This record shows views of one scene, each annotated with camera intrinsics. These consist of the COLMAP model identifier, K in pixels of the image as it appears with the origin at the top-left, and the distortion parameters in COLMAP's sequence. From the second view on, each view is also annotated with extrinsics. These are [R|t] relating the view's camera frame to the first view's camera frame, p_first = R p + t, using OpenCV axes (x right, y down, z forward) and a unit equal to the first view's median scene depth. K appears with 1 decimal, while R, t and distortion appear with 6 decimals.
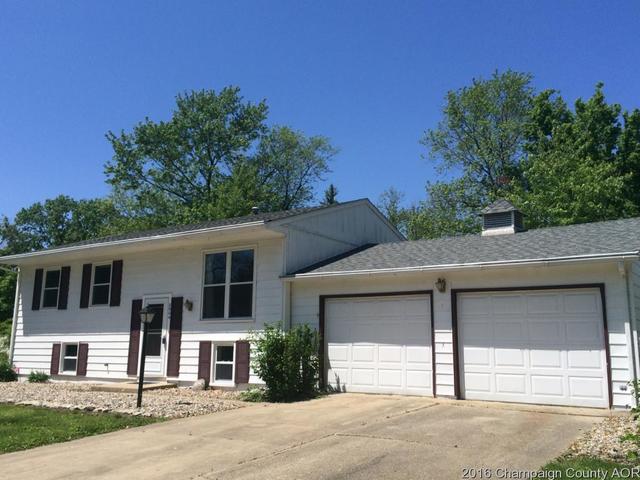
lens RADIAL K [[653.4, 0, 322.1], [0, 653.4, 236.7], [0, 0, 1]] dist [0.051753, 0.000000]
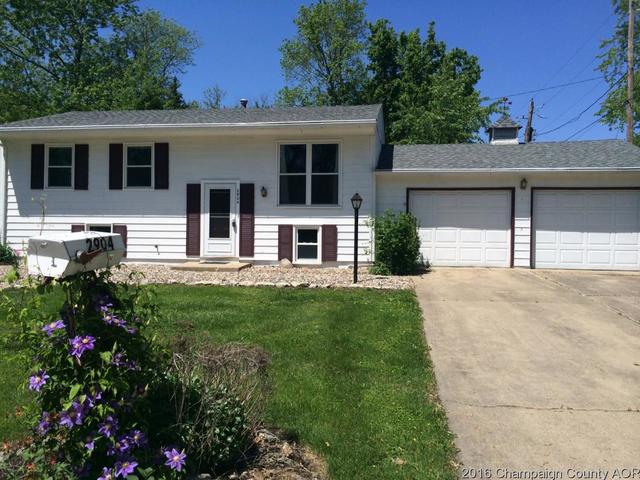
lens RADIAL K [[548.8, 0, 320.3], [0, 548.8, 241.1], [0, 0, 1]] dist [0.053295, 0.002951]
pose [[0.895234, -0.011663, 0.445444, -0.528004], [-0.075853, 0.981079, 0.178132, 0.016922], [-0.439093, -0.193258, 0.877410, 0.155756]]
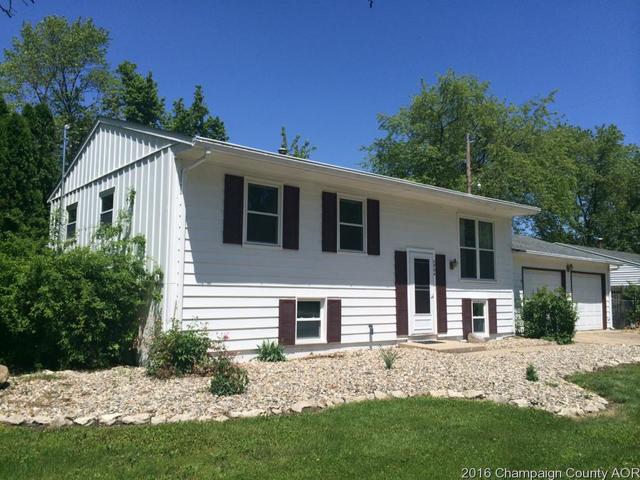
lens RADIAL K [[548.8, 0, 337.1], [0, 548.8, 254.5], [0, 0, 1]] dist [0.053295, 0.002951]
pose [[0.245343, 0.076399, 0.966421, -1.099955], [-0.162691, 0.985996, -0.036645, 0.153183], [-0.955687, -0.148238, 0.254337, 0.966842]]
